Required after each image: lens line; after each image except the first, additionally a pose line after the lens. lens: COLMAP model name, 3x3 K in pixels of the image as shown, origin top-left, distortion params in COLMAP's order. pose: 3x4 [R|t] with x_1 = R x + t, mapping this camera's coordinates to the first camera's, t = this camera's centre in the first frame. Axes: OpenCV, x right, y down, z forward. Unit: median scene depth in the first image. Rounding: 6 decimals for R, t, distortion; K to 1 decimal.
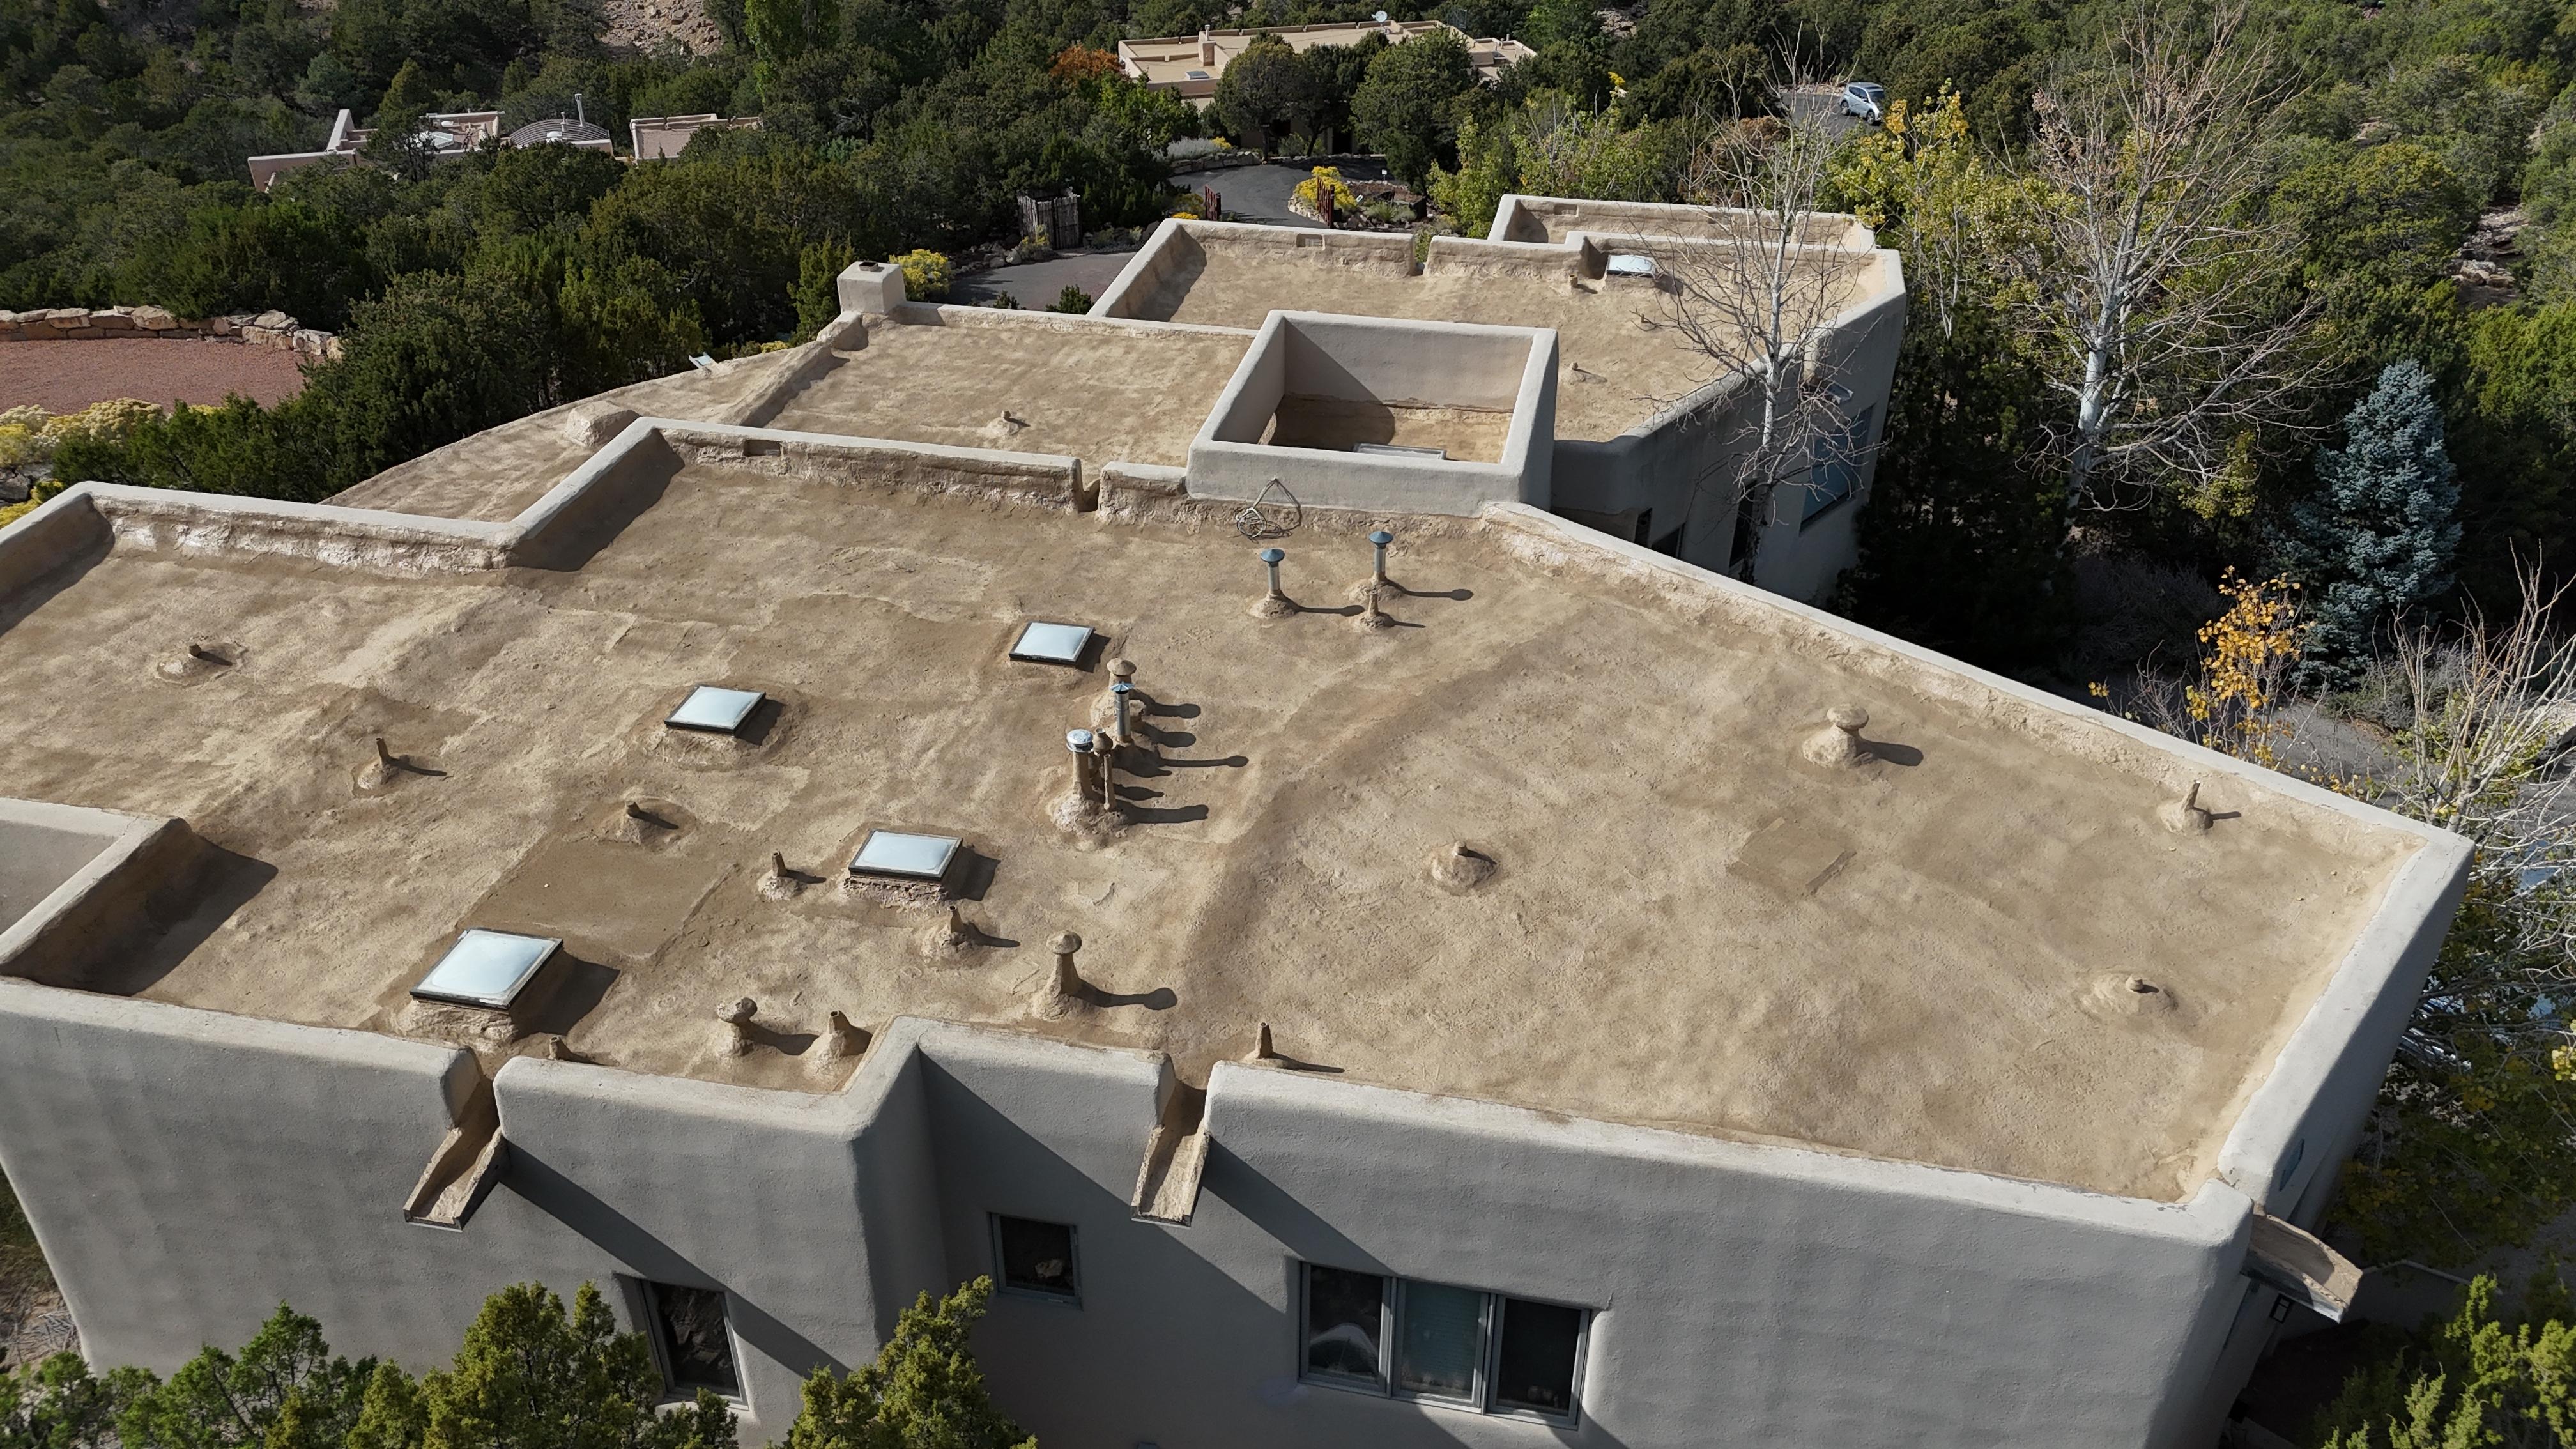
lens RADIAL K [[1874.7, 0, 1302.1], [0, 1874.7, 727.6], [0, 0, 1]] dist [0.064297, -0.066712]
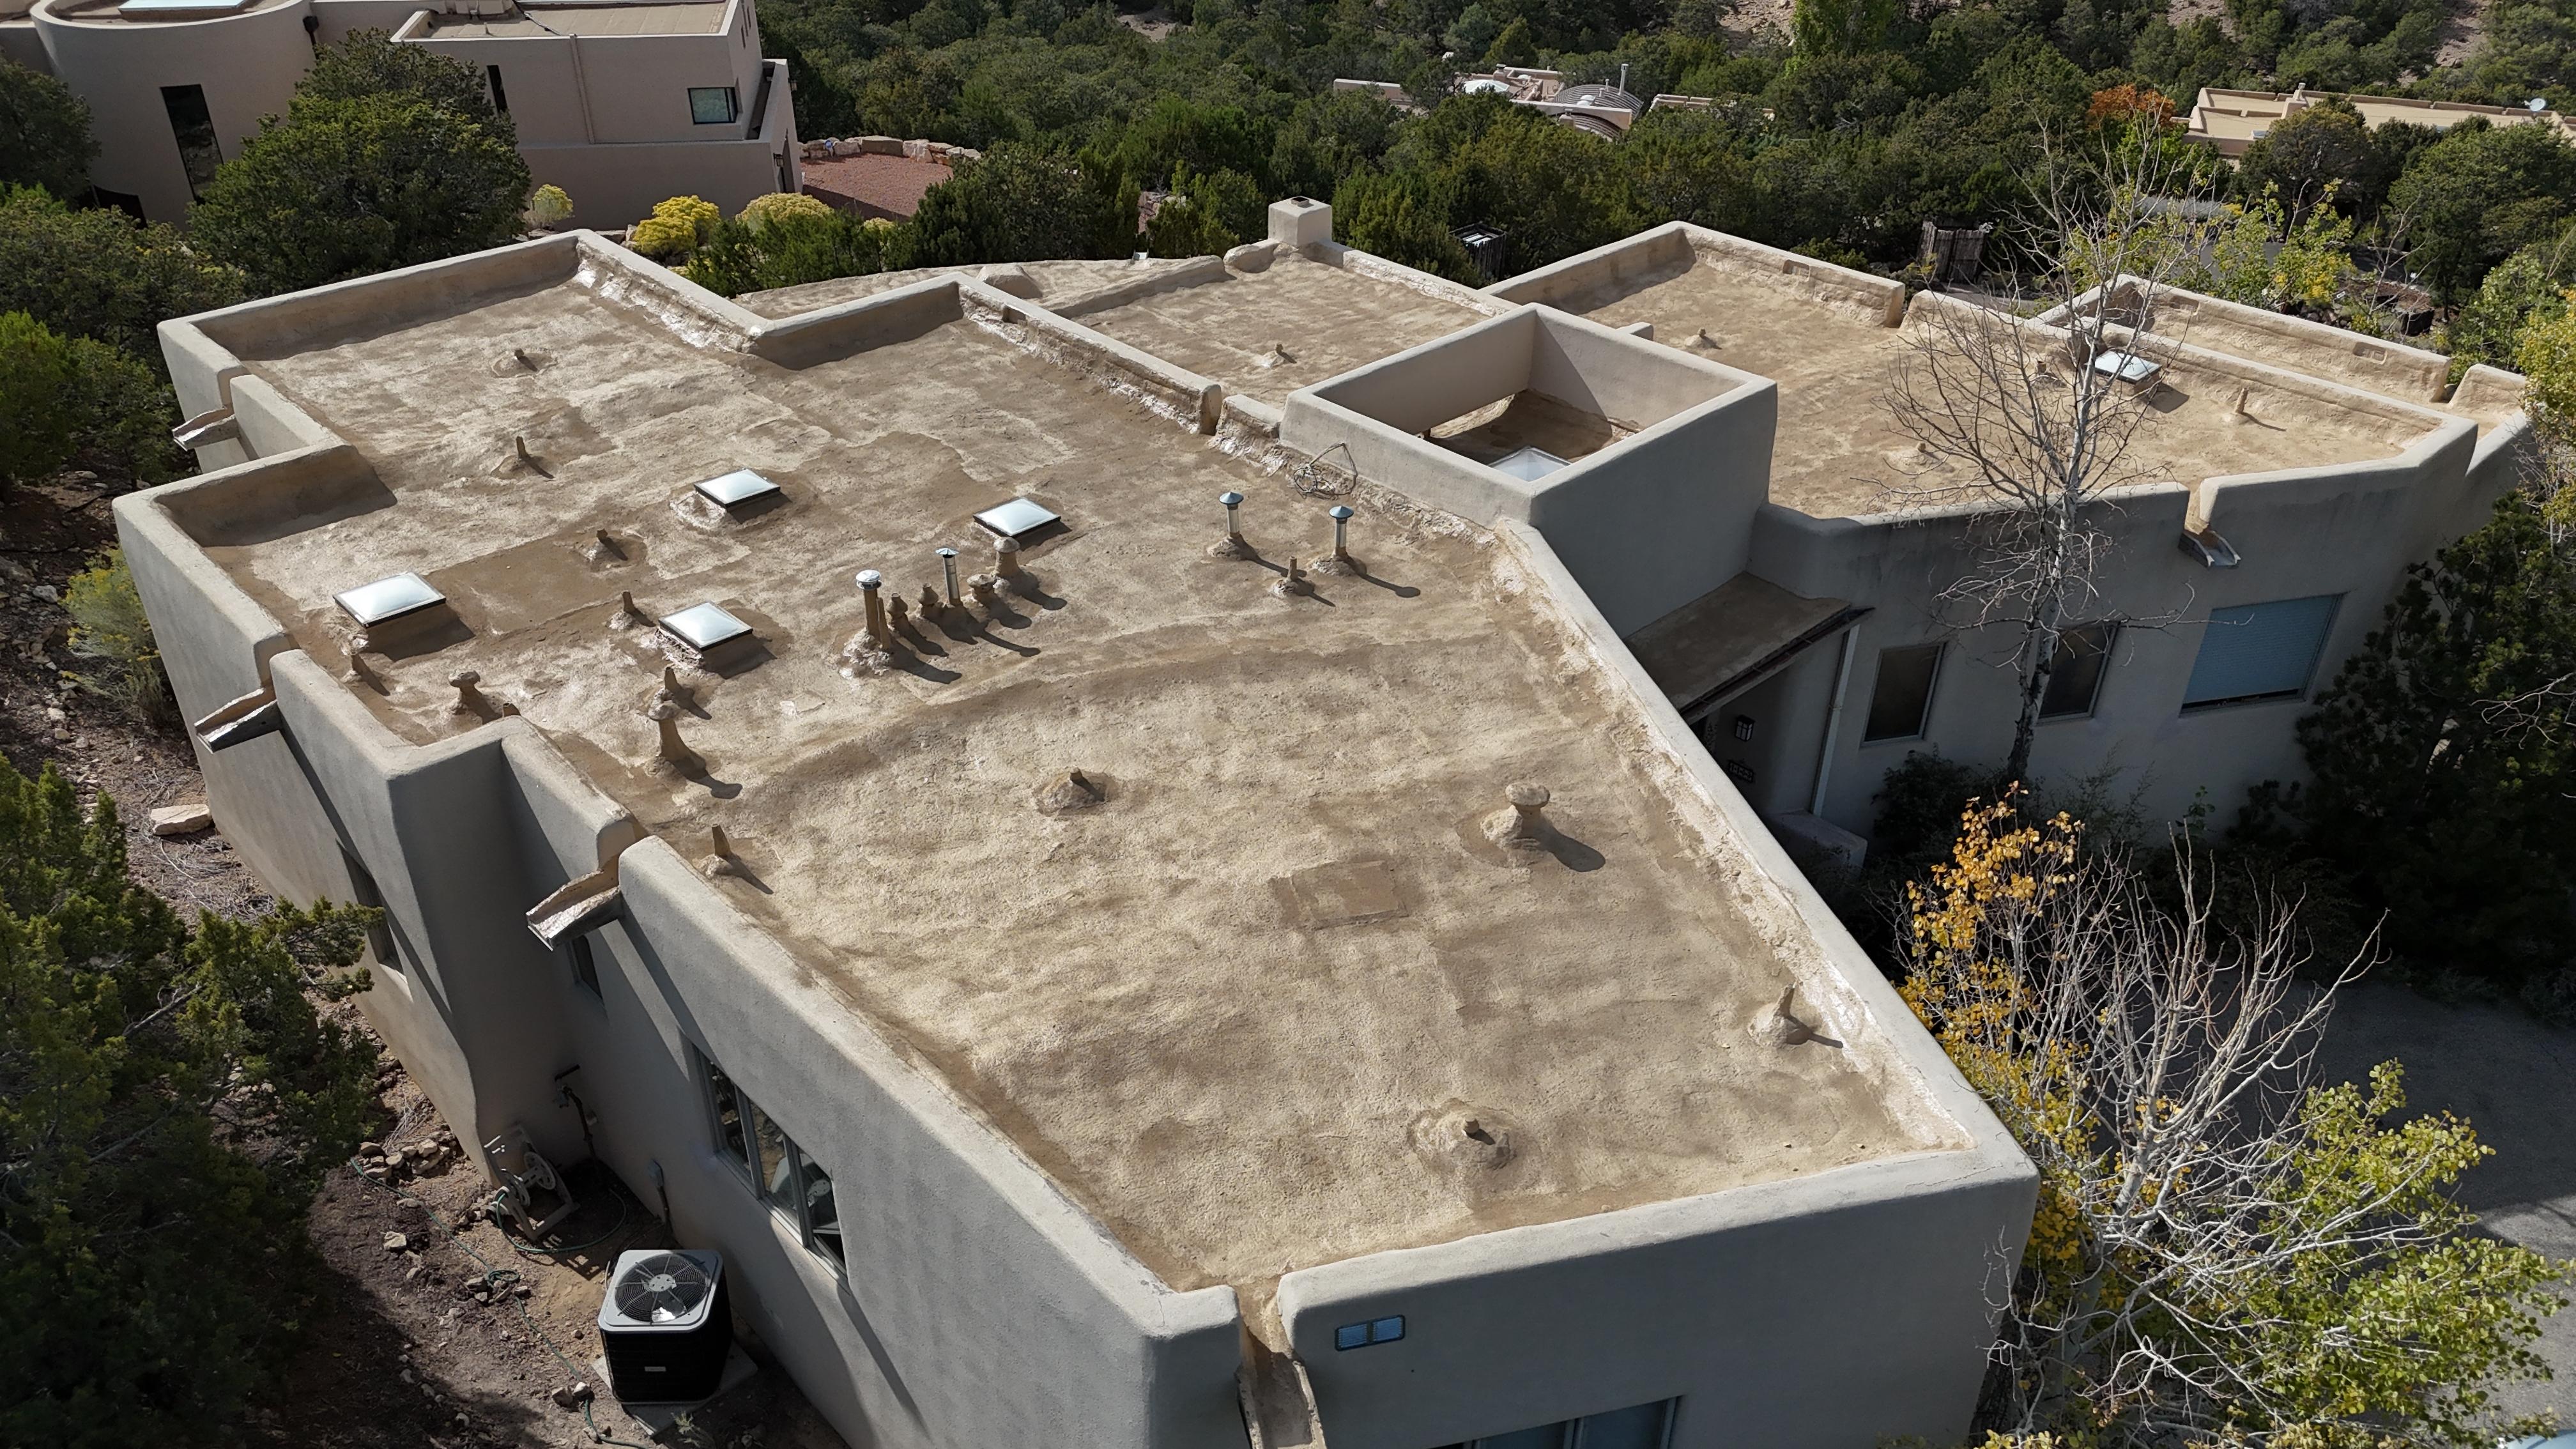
lens RADIAL K [[1874.7, 0, 1302.1], [0, 1874.7, 727.6], [0, 0, 1]] dist [0.064297, -0.066712]
pose [[0.819688, 0.311414, -0.480762, 0.492749], [-0.312421, 0.946531, 0.080447, -0.060114], [0.480109, 0.084258, 0.873153, 0.110699]]
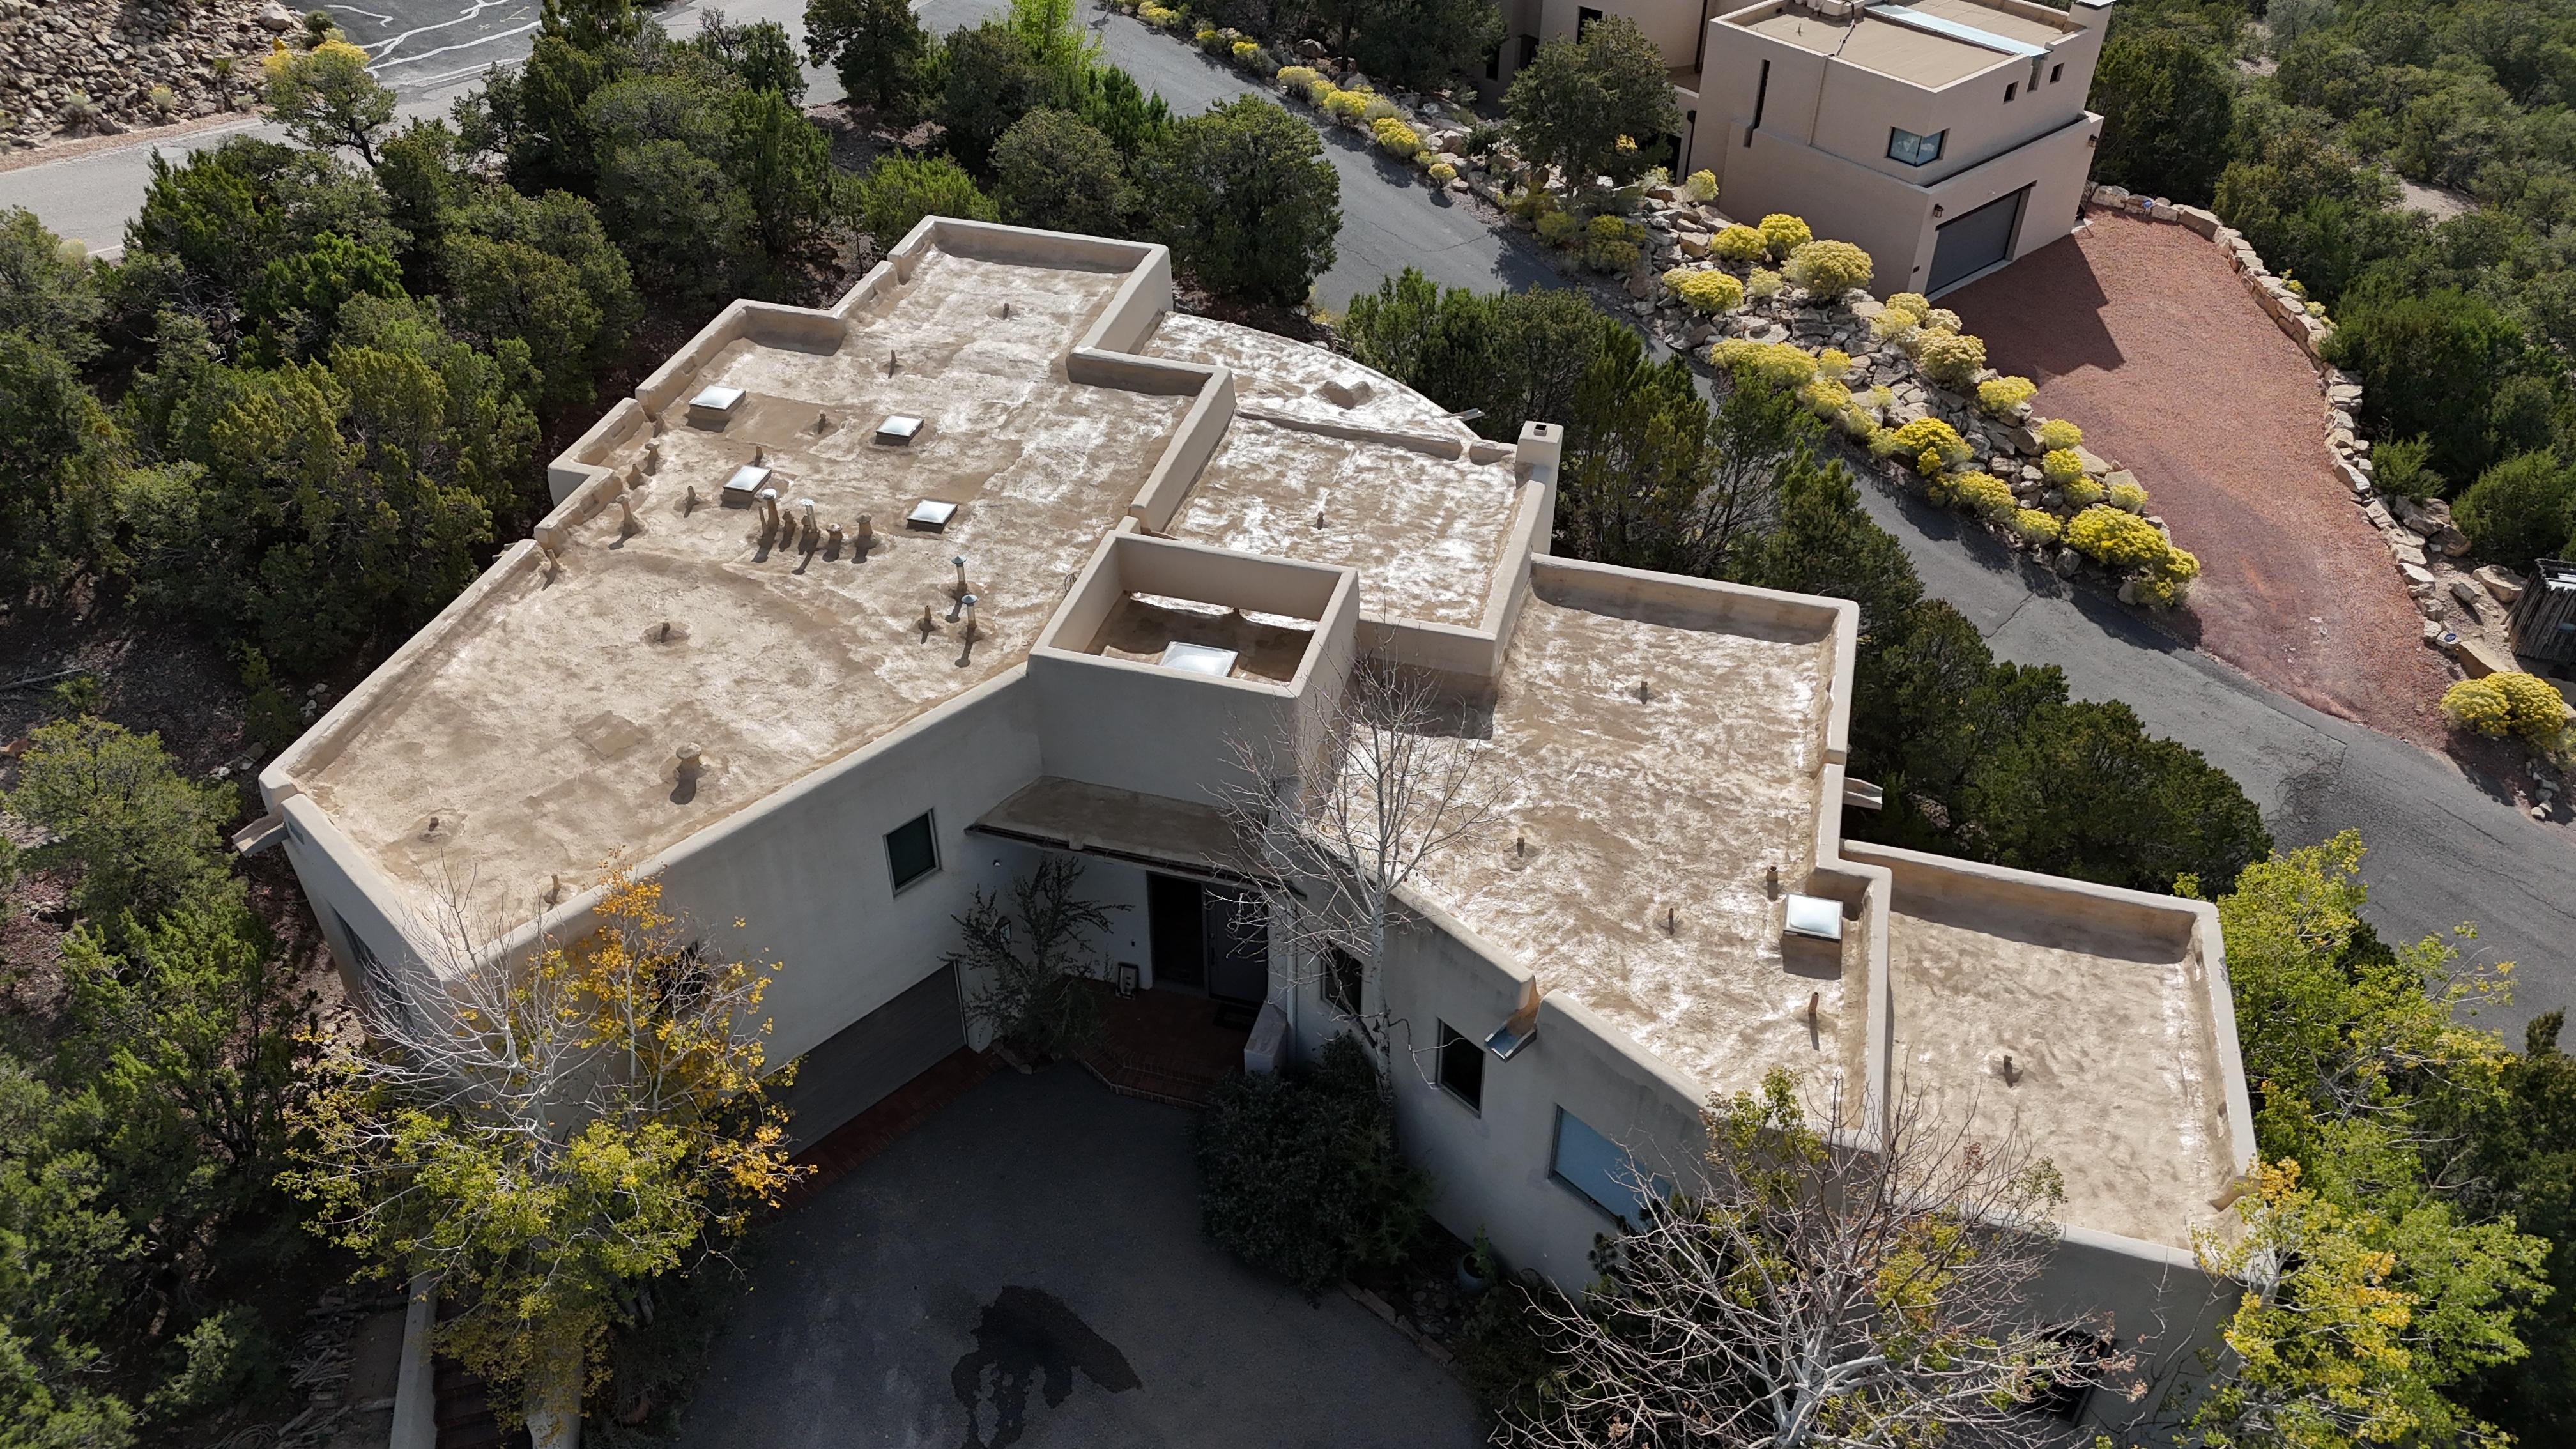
lens RADIAL K [[1874.7, 0, 1302.1], [0, 1874.7, 727.6], [0, 0, 1]] dist [0.064297, -0.066712]
pose [[-0.076776, 0.615714, -0.784220, 1.193245], [-0.541883, 0.634469, 0.551191, -0.950416], [0.836940, 0.467274, 0.284933, 0.756816]]
